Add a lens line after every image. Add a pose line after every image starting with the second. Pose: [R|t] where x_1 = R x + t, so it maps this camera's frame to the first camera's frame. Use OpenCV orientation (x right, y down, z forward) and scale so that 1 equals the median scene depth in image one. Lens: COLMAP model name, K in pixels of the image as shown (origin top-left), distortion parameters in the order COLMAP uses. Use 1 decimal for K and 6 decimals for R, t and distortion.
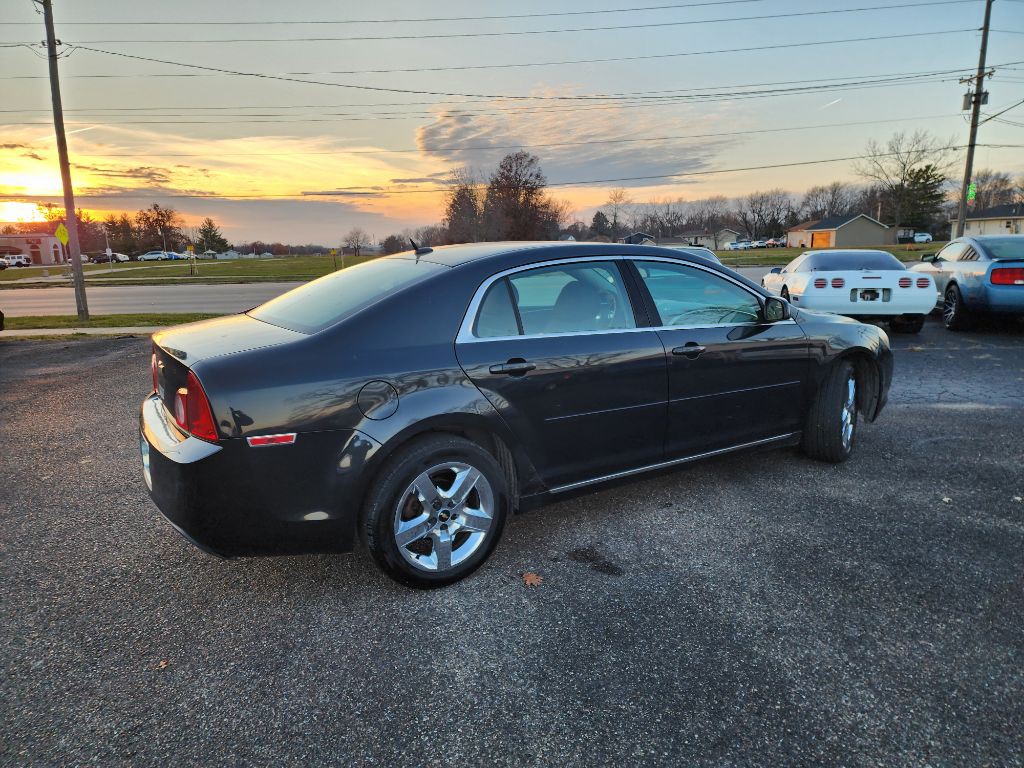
lens RADIAL K [[684.5, 0, 512.0], [0, 684.5, 384.0], [0, 0, 1]] dist [0.072634, -0.061620]
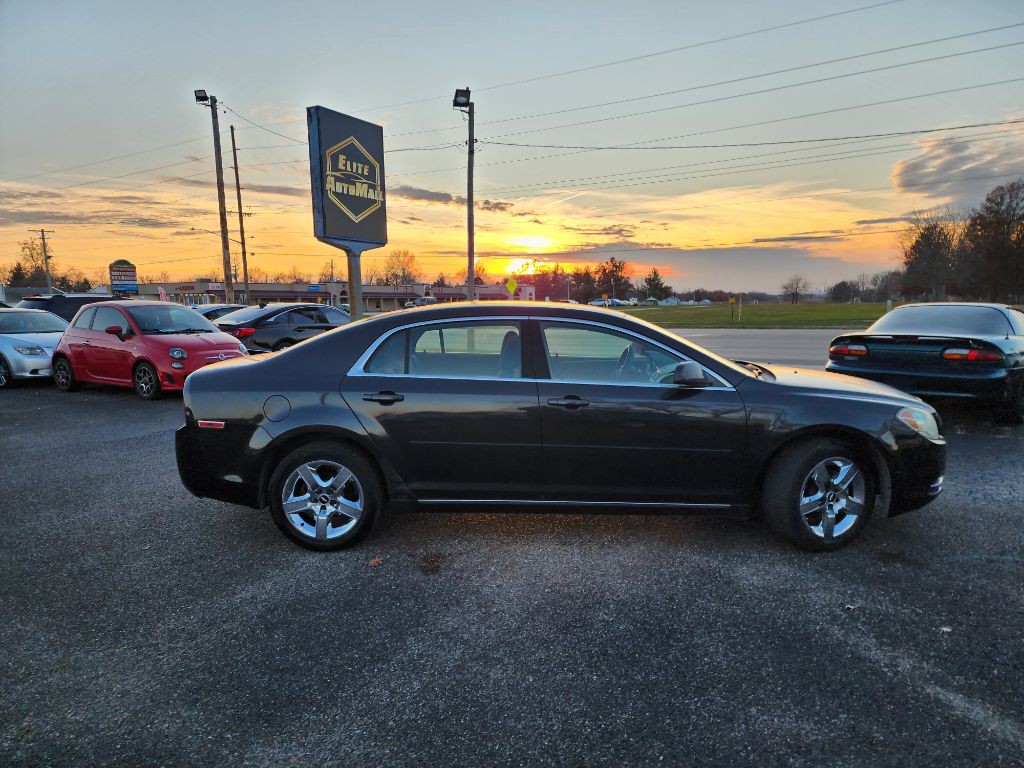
lens RADIAL K [[679.2, 0, 514.8], [0, 679.2, 402.5], [0, 0, 1]] dist [0.086769, -0.087691]
pose [[0.815401, 0.101370, -0.569952, 0.783214], [-0.123399, 0.992357, -0.000043, -0.038187], [0.565592, 0.070366, 0.821678, 0.062155]]
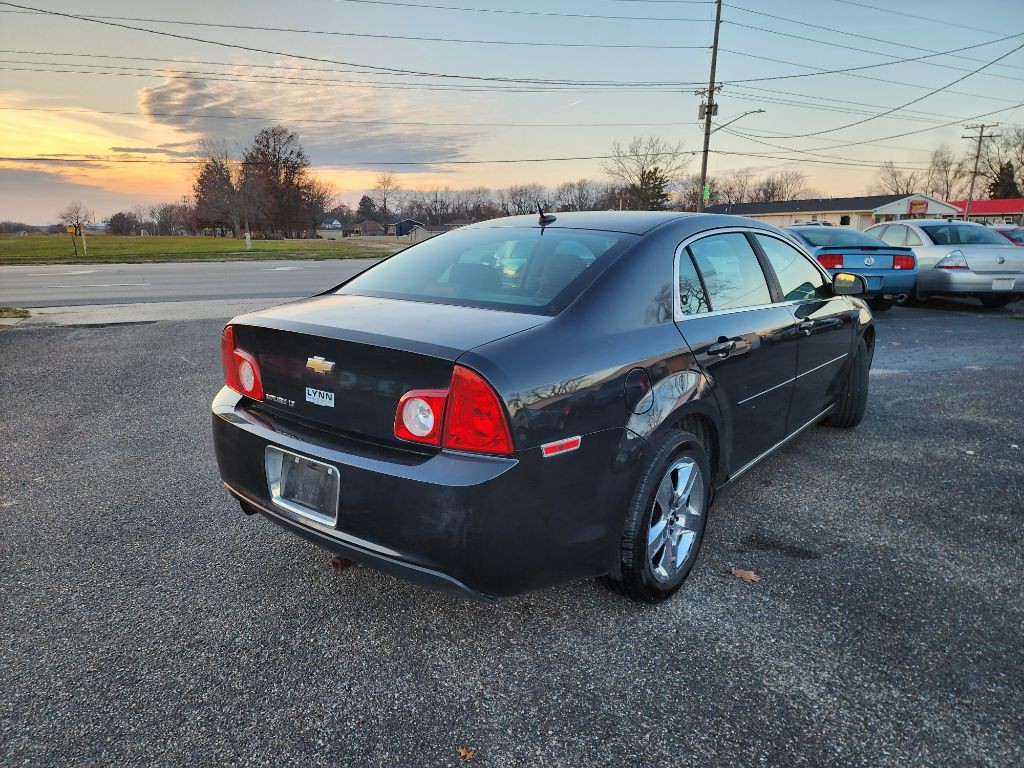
lens RADIAL K [[681.5, 0, 519.2], [0, 681.5, 396.7], [0, 0, 1]] dist [0.082890, -0.073448]
pose [[0.941245, -0.059334, 0.332472, -0.492890], [0.047350, 0.997907, 0.044041, -0.010302], [-0.334390, -0.025711, 0.942084, 0.206626]]
